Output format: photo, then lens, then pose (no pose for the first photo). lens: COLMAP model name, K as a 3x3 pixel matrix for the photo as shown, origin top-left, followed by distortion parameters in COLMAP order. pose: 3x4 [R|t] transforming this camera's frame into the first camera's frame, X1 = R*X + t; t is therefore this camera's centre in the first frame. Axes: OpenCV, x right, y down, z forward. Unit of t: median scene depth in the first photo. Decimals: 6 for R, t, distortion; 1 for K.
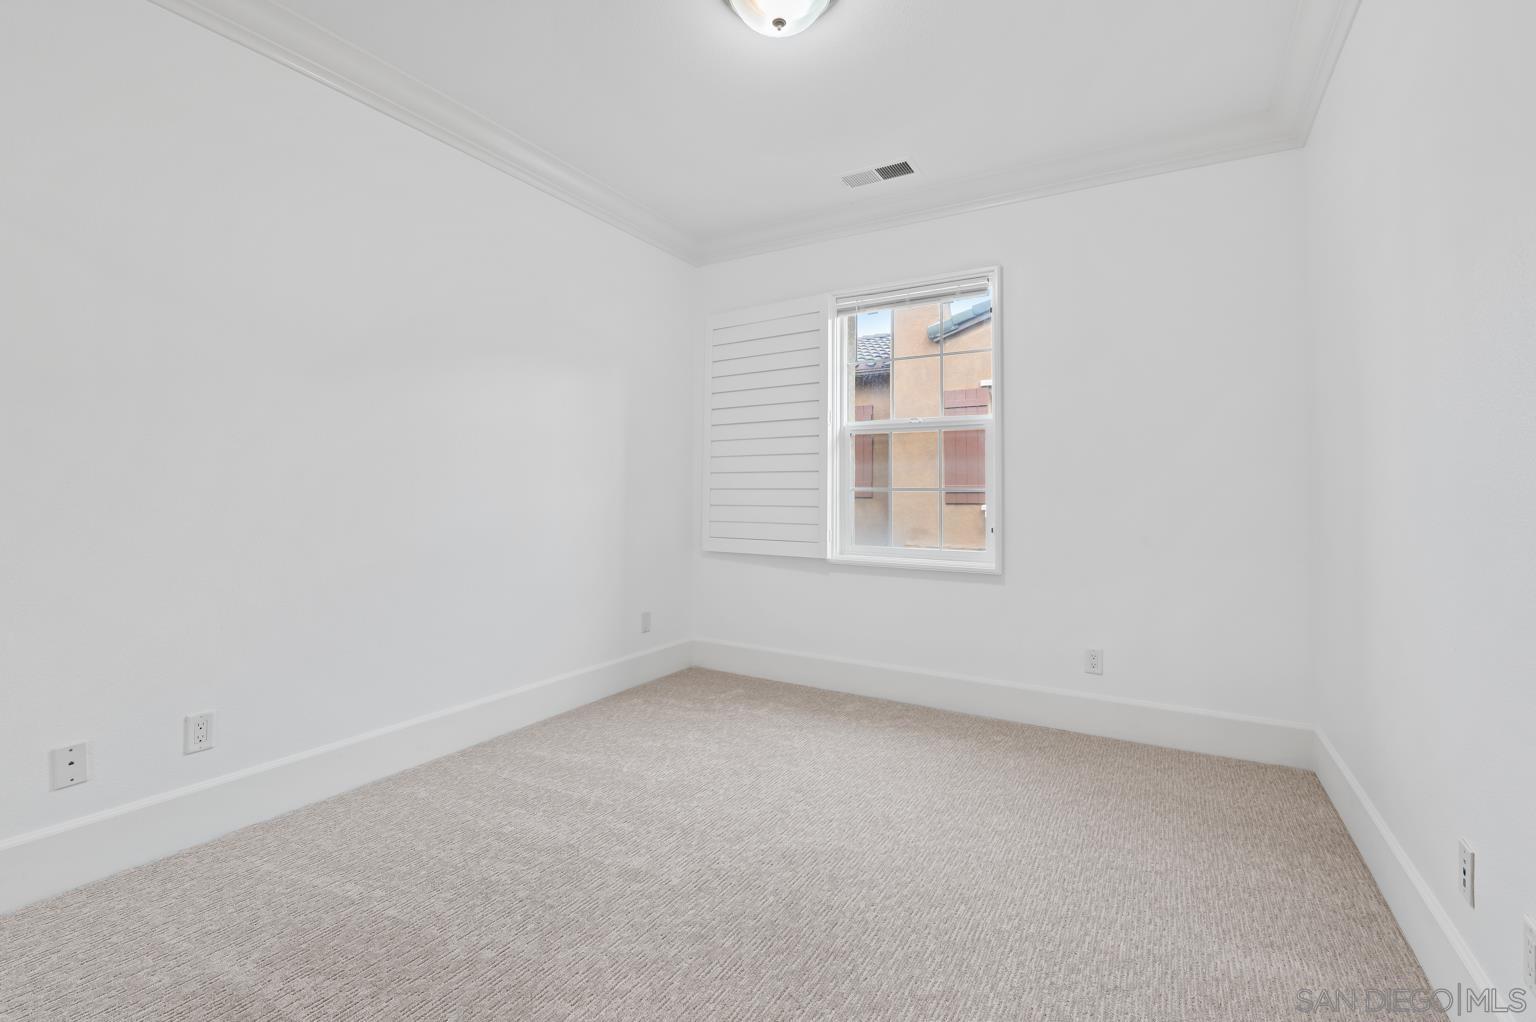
lens RADIAL K [[666.7, 0, 766.0], [0, 666.7, 508.1], [0, 0, 1]] dist [0.002044, -0.000814]
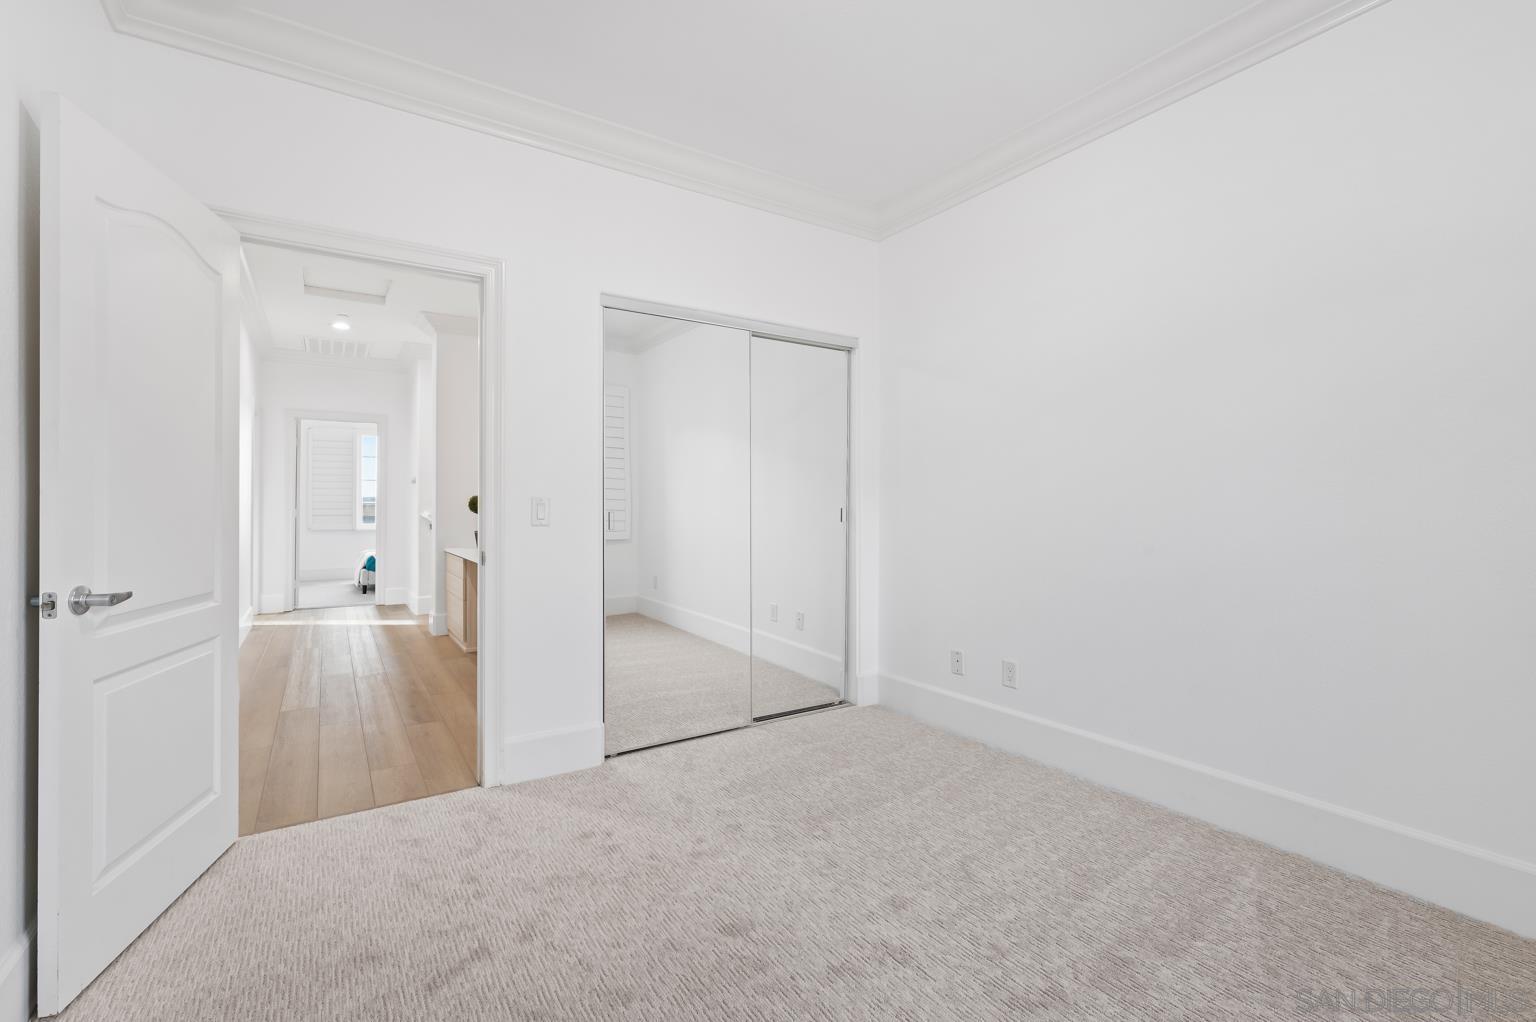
lens RADIAL K [[666.7, 0, 765.2], [0, 666.7, 506.8], [0, 0, 1]] dist [0.002044, -0.000814]
pose [[-0.429589, 0.000605, -0.903024, 0.700027], [-0.019870, 0.999751, 0.010122, -0.035889], [0.902806, 0.022291, -0.429470, 1.128892]]
